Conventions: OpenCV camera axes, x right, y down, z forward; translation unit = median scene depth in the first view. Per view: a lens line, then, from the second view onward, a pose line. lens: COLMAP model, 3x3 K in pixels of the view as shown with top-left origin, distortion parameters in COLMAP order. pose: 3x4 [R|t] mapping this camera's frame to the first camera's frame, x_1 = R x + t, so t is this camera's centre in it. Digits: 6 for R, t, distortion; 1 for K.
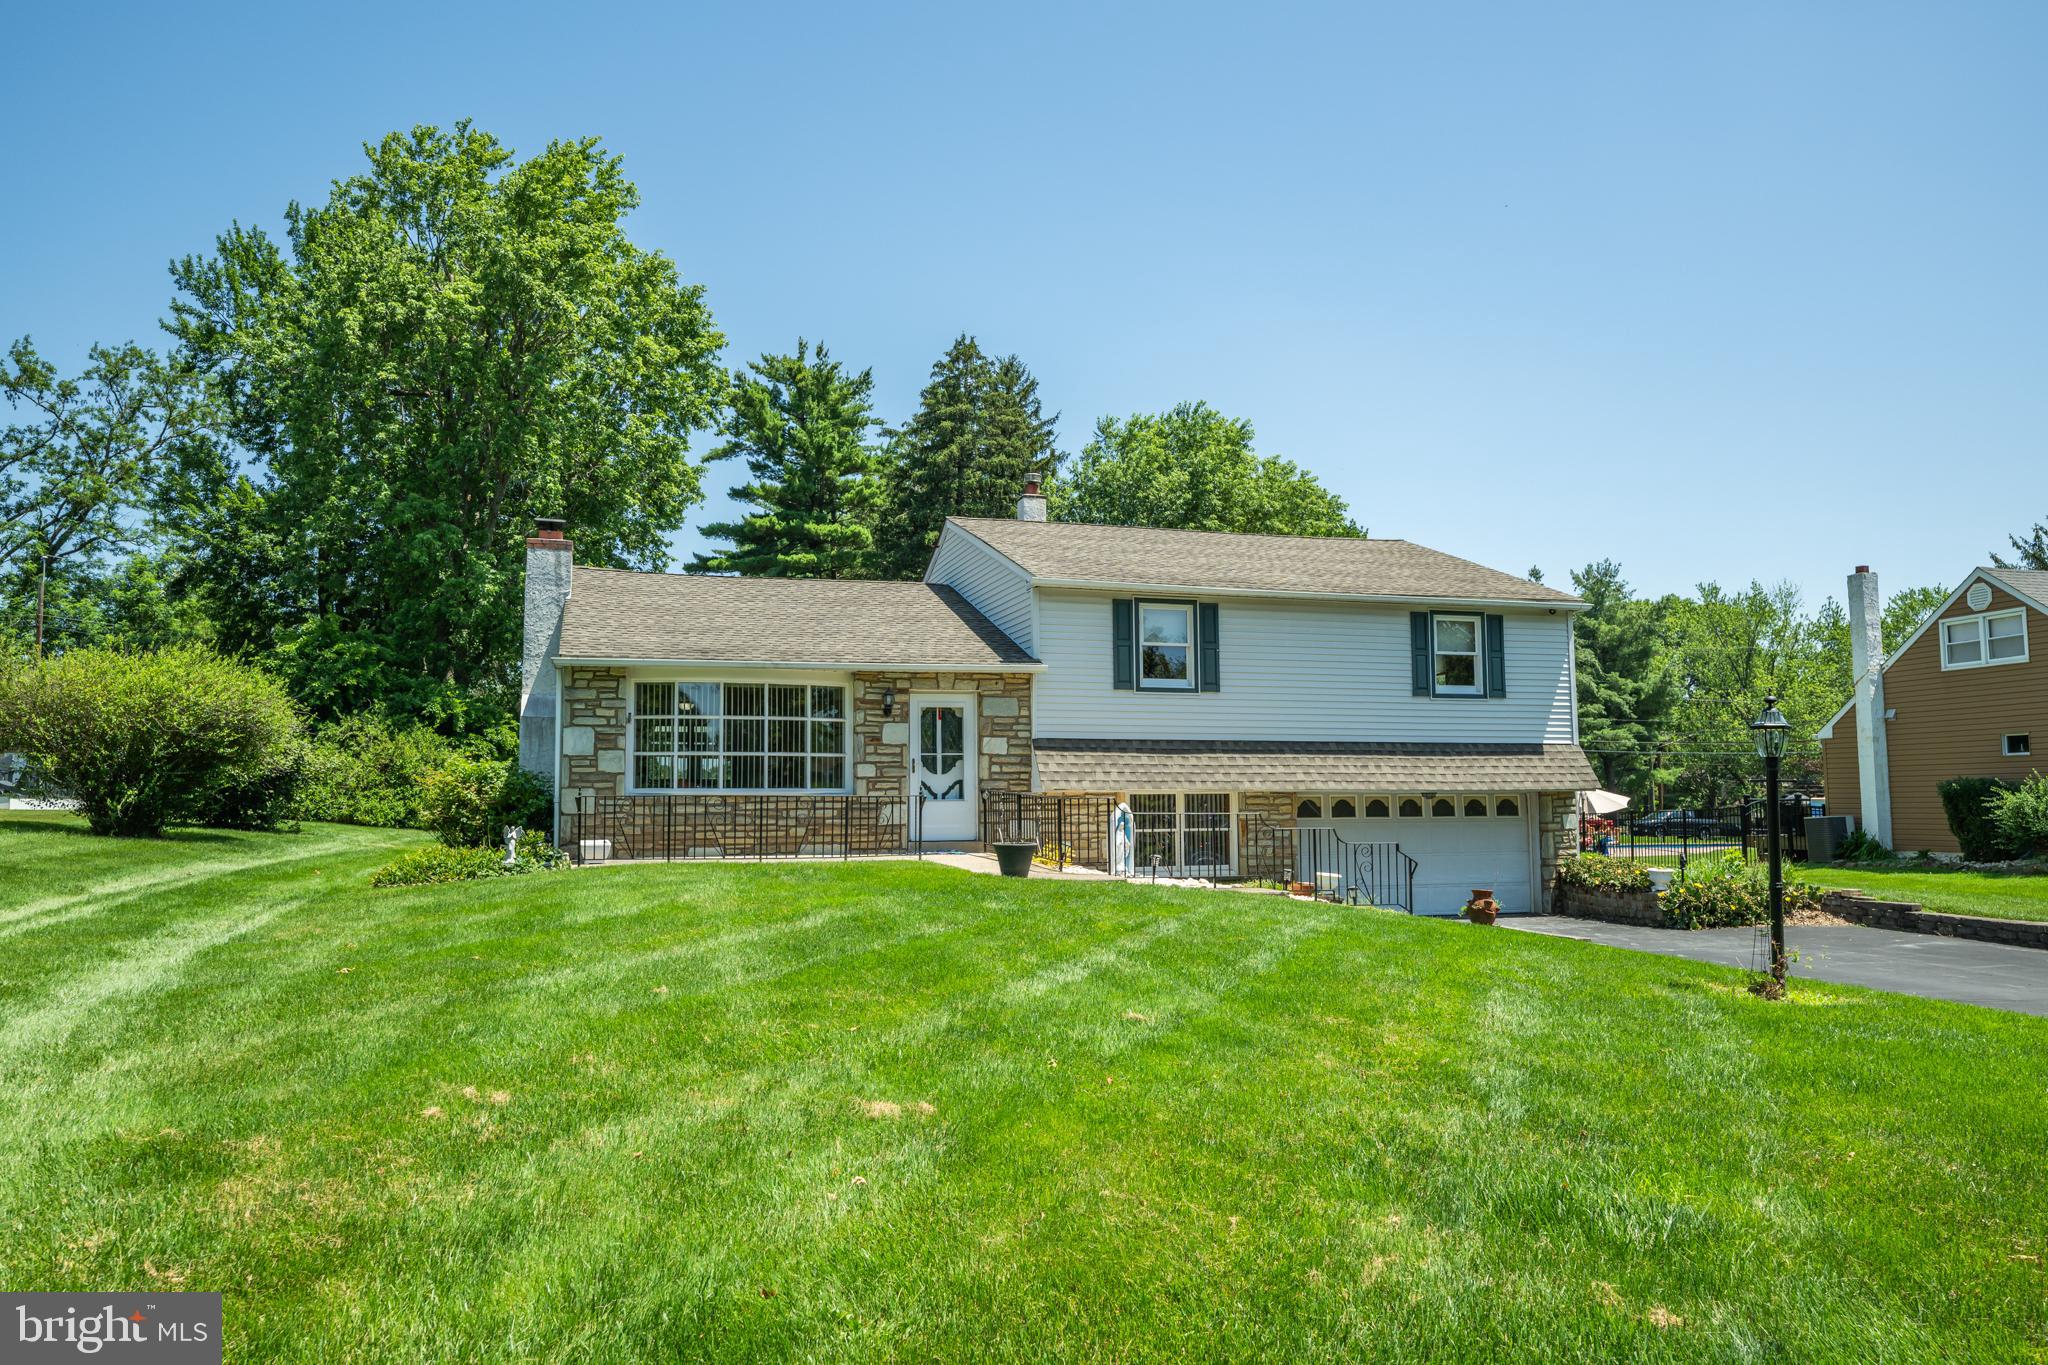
lens RADIAL K [[1546.8, 0, 1024.0], [0, 1546.8, 682.5], [0, 0, 1]] dist [0.005110, -0.000543]
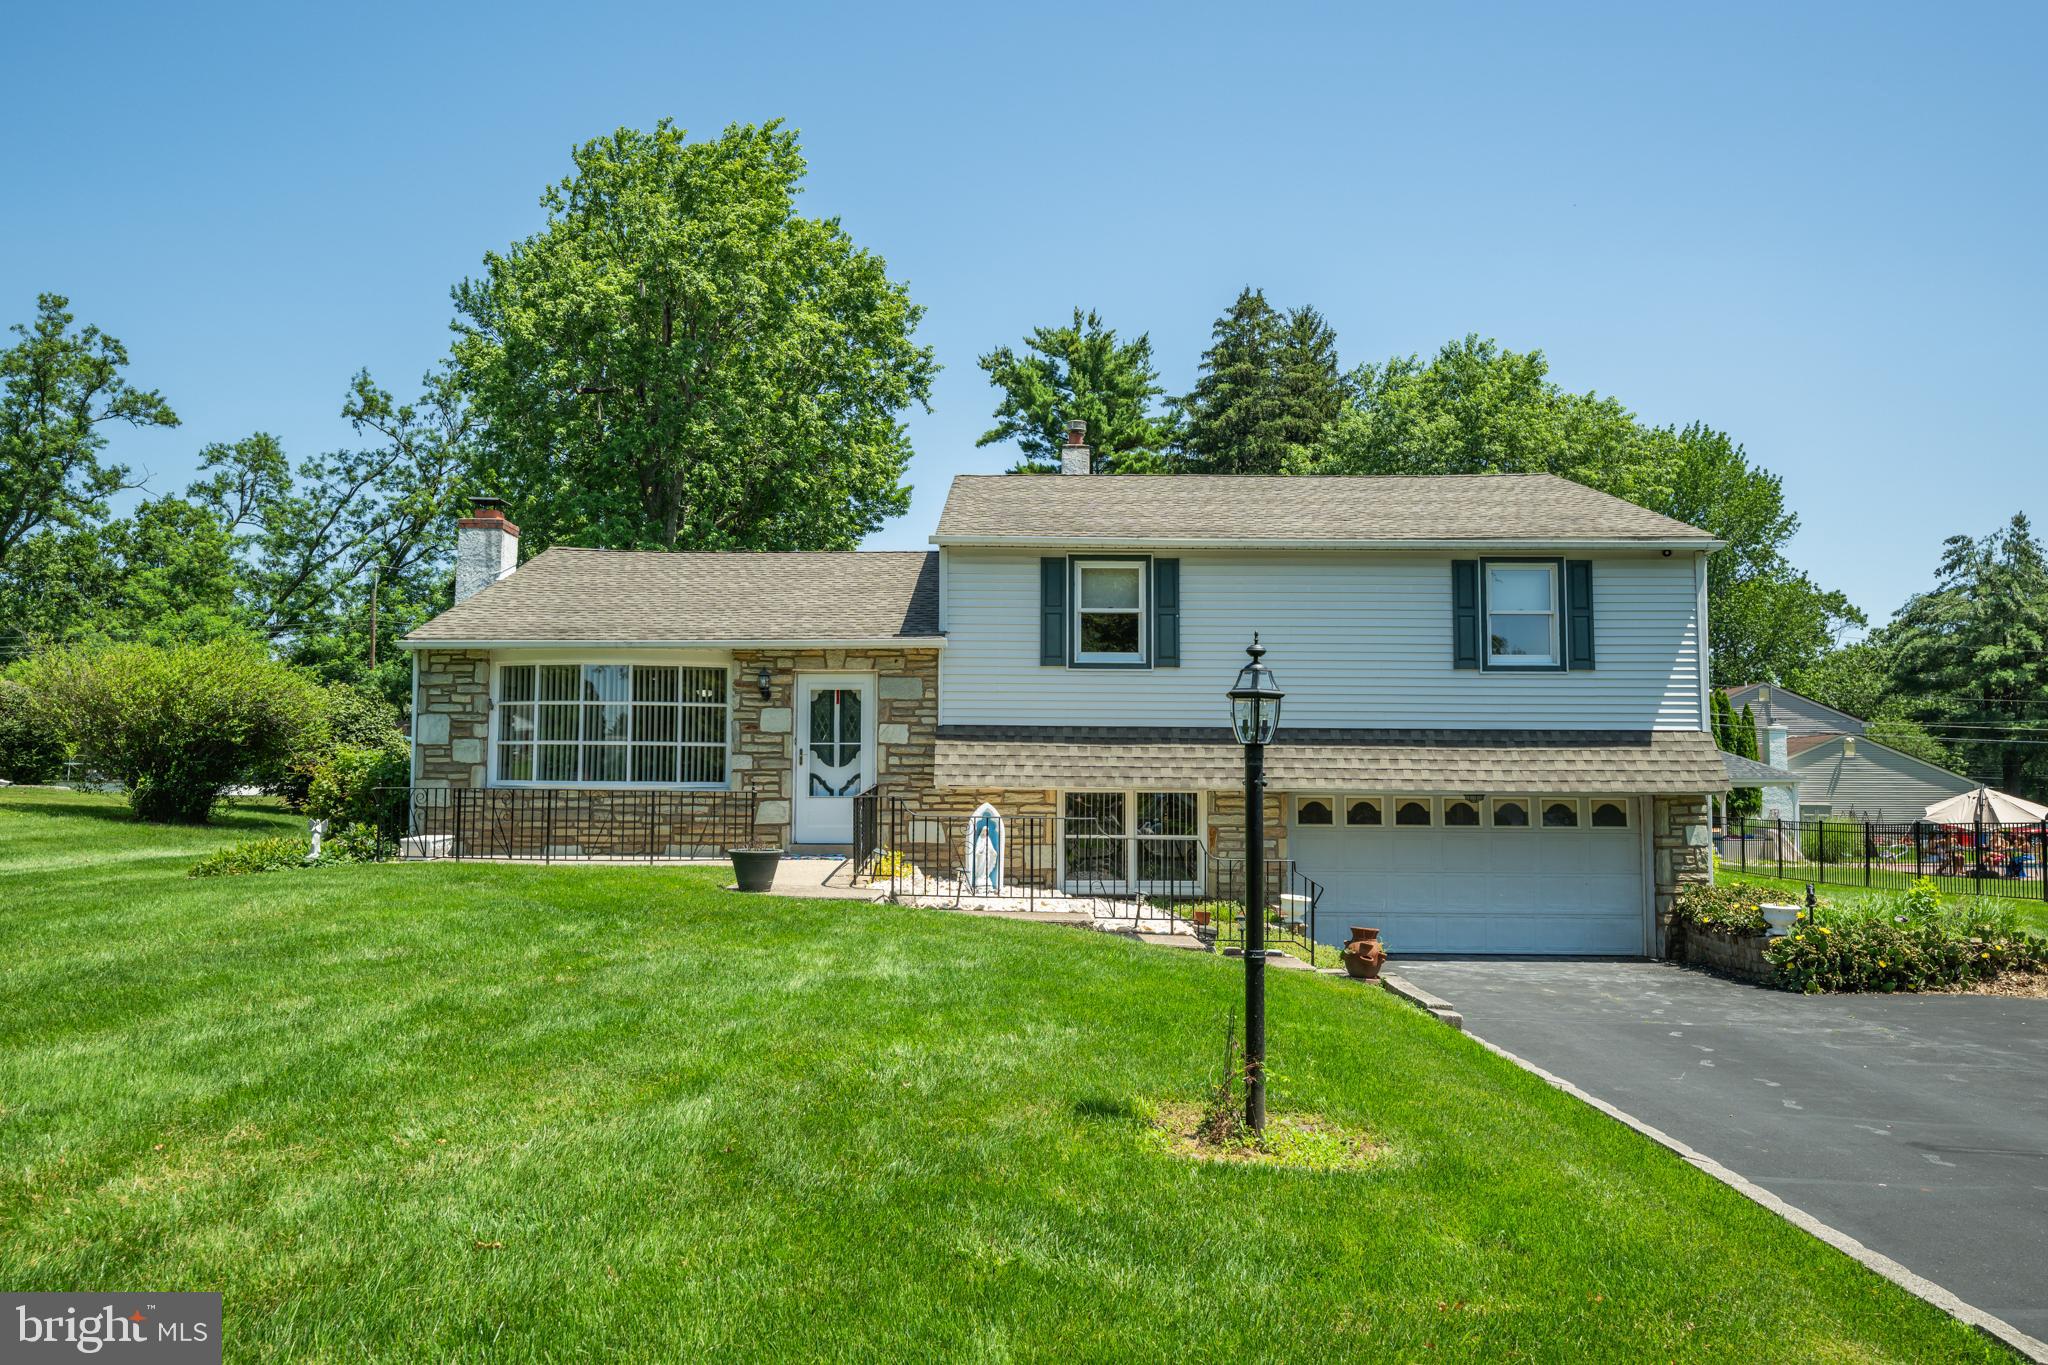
lens RADIAL K [[1546.8, 0, 1024.0], [0, 1546.8, 682.5], [0, 0, 1]] dist [0.005110, -0.000543]
pose [[0.941941, -0.012599, -0.335542, 0.320771], [0.014139, 0.999898, 0.002147, 0.011102], [0.335481, -0.006766, 0.942023, 0.208358]]
